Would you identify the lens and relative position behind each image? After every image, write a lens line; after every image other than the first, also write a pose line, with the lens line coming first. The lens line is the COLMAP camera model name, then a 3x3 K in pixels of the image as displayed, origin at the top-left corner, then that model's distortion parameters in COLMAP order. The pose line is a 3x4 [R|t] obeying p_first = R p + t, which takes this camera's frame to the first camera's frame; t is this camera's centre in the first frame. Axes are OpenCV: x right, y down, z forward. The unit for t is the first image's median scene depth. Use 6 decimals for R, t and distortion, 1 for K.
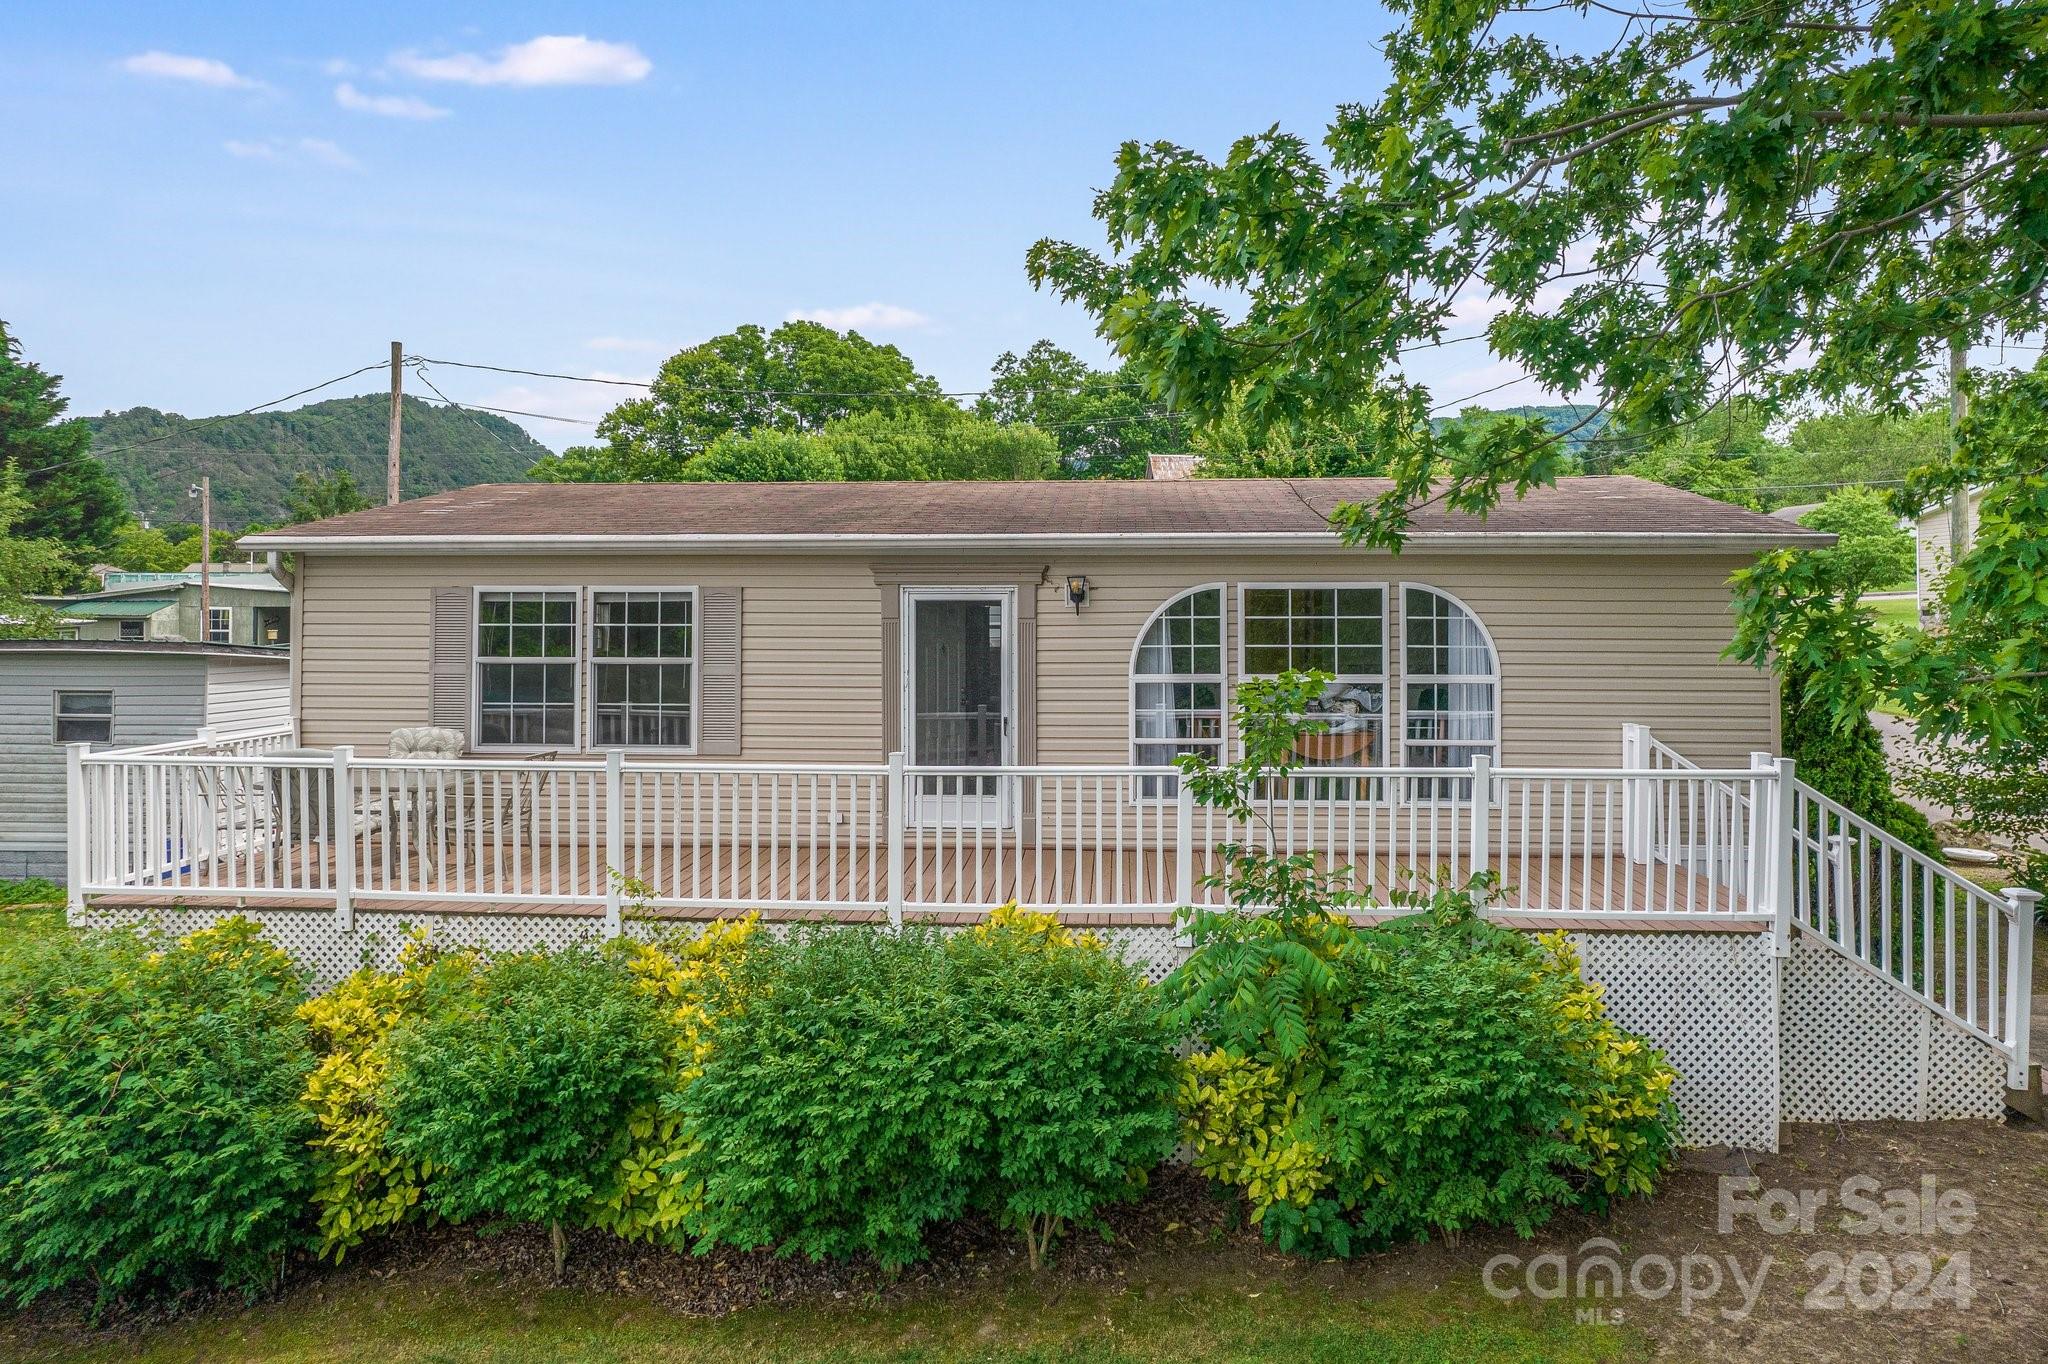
lens RADIAL K [[1320.8, 0, 1064.2], [0, 1320.8, 596.3], [0, 0, 1]] dist [-0.038758, 0.045381]
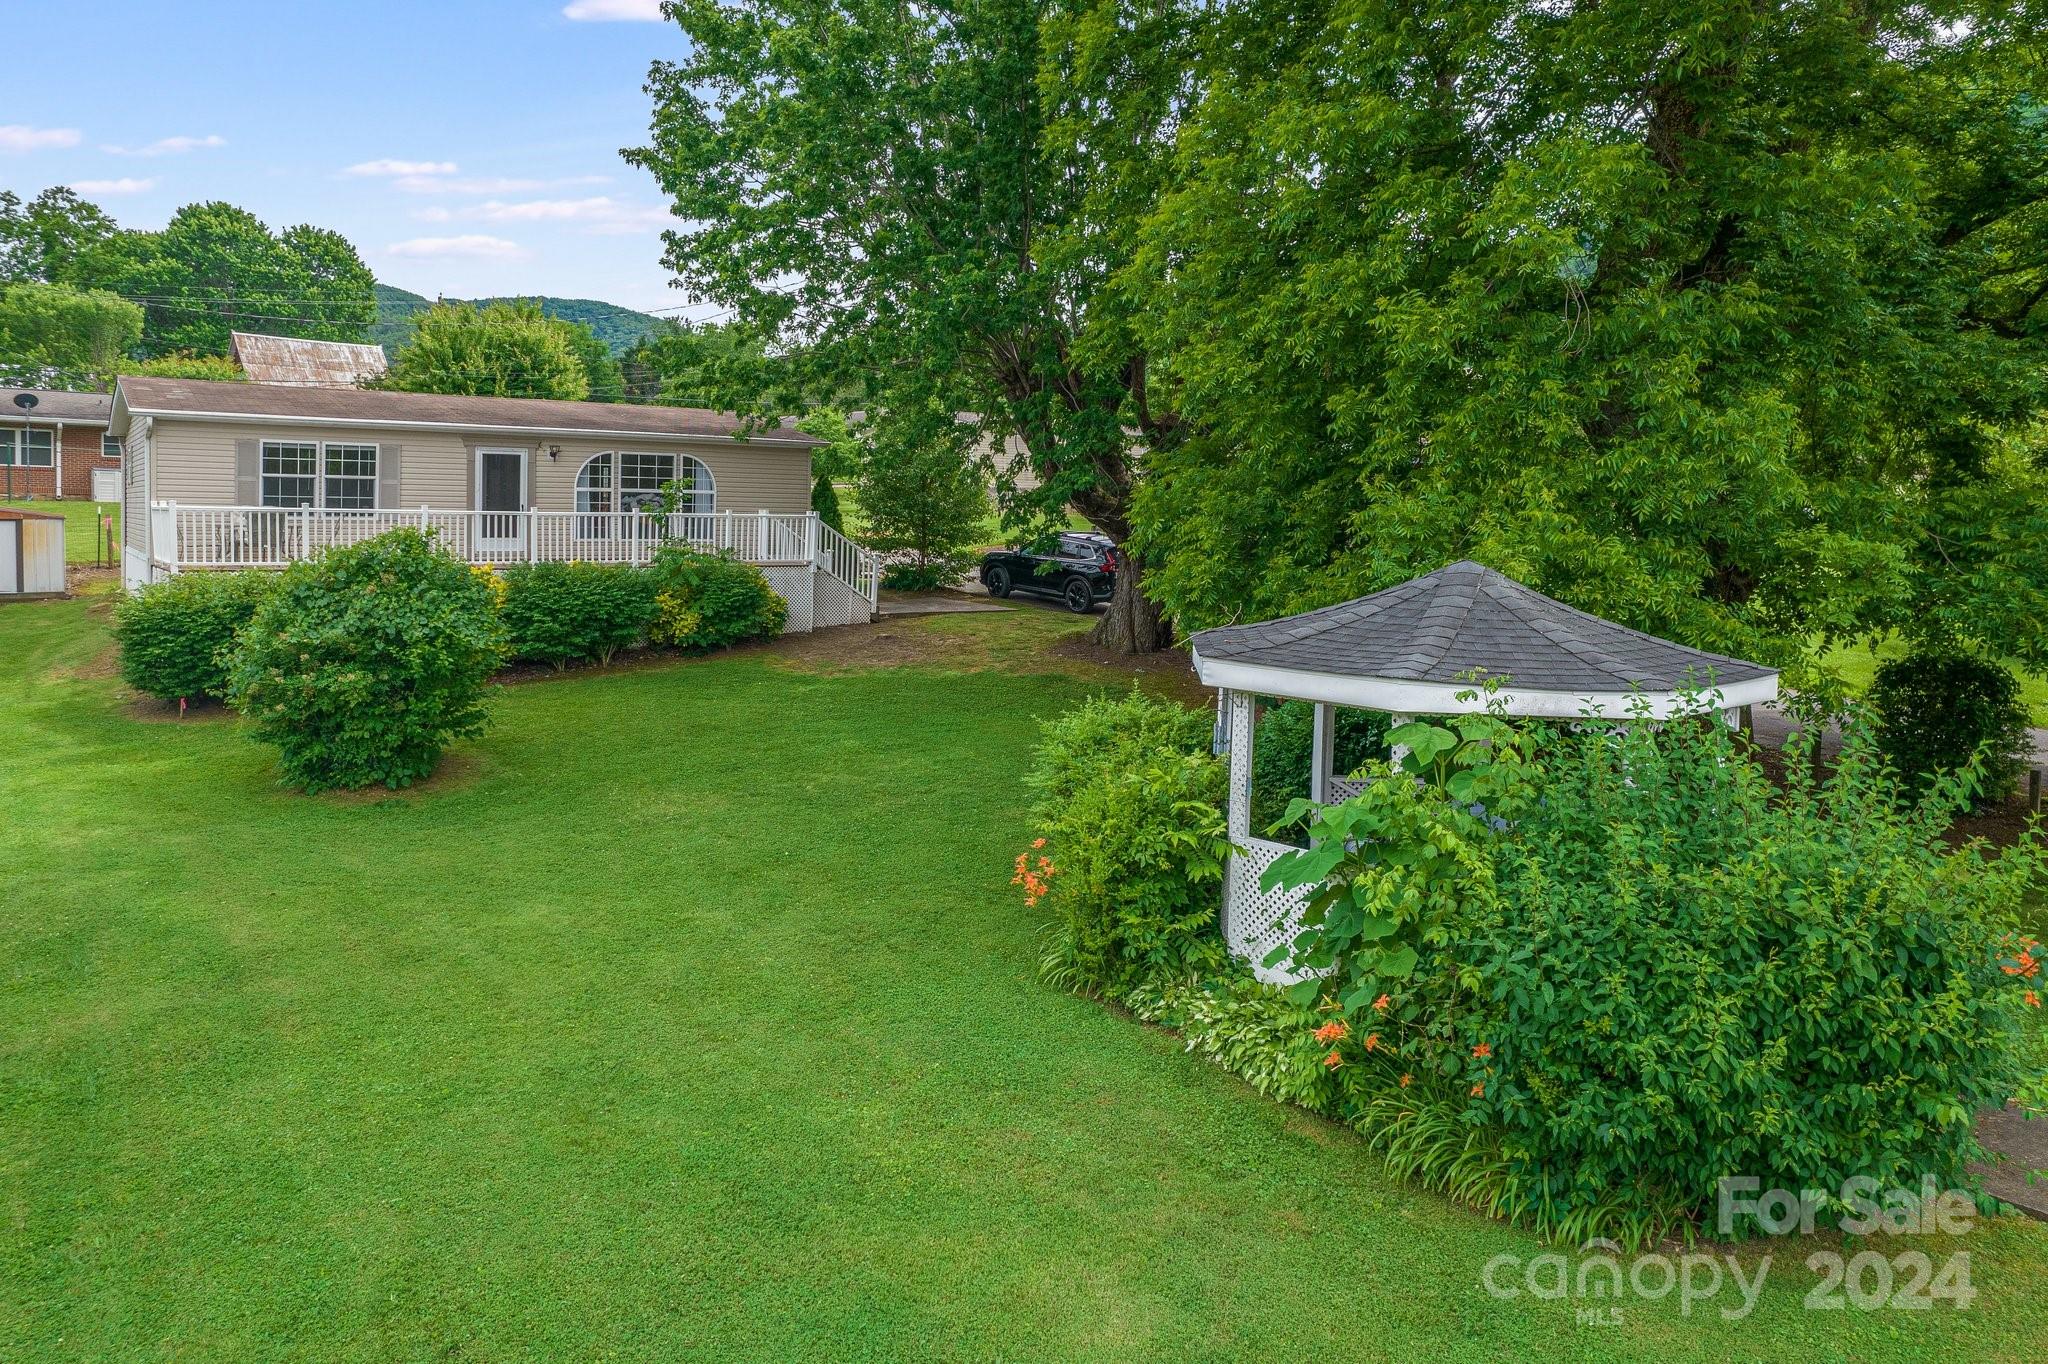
lens RADIAL K [[1408.8, 0, 1026.9], [0, 1408.8, 549.7], [0, 0, 1]] dist [-0.048201, 0.050138]
pose [[0.773236, -0.004561, 0.634102, -0.937842], [-0.022436, 0.999151, 0.034545, 0.065382], [-0.633722, -0.040938, 0.772477, -1.512872]]
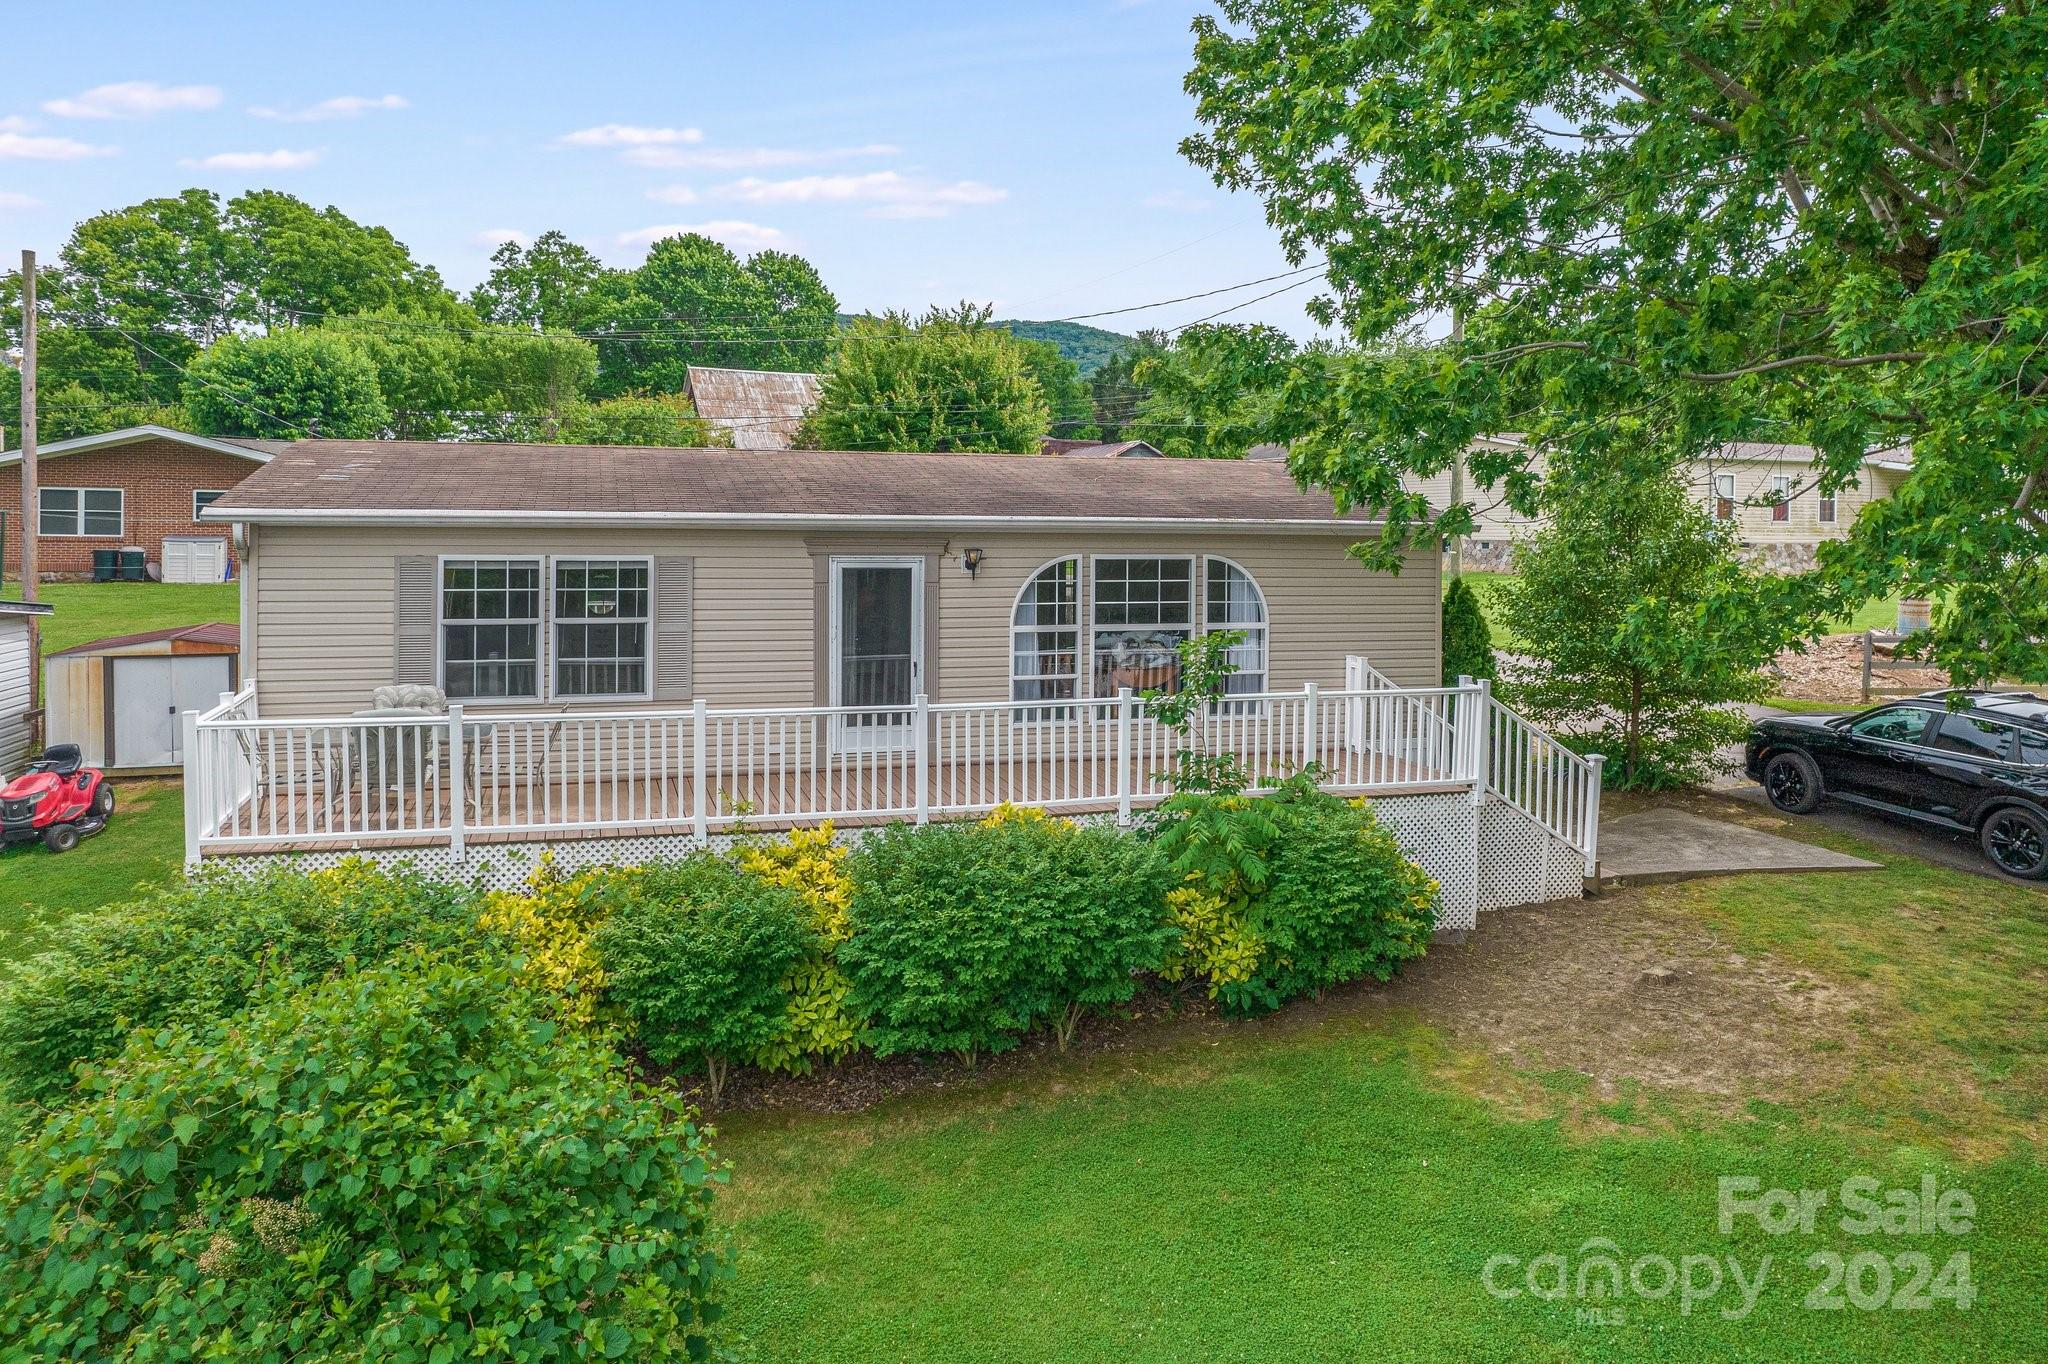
lens RADIAL K [[1408.8, 0, 1026.9], [0, 1408.8, 549.7], [0, 0, 1]] dist [-0.048201, 0.050138]
pose [[0.935901, 0.001704, 0.352258, -0.414065], [-0.013101, 0.999465, 0.029972, -0.055481], [-0.352019, -0.032665, 0.935423, -0.276206]]
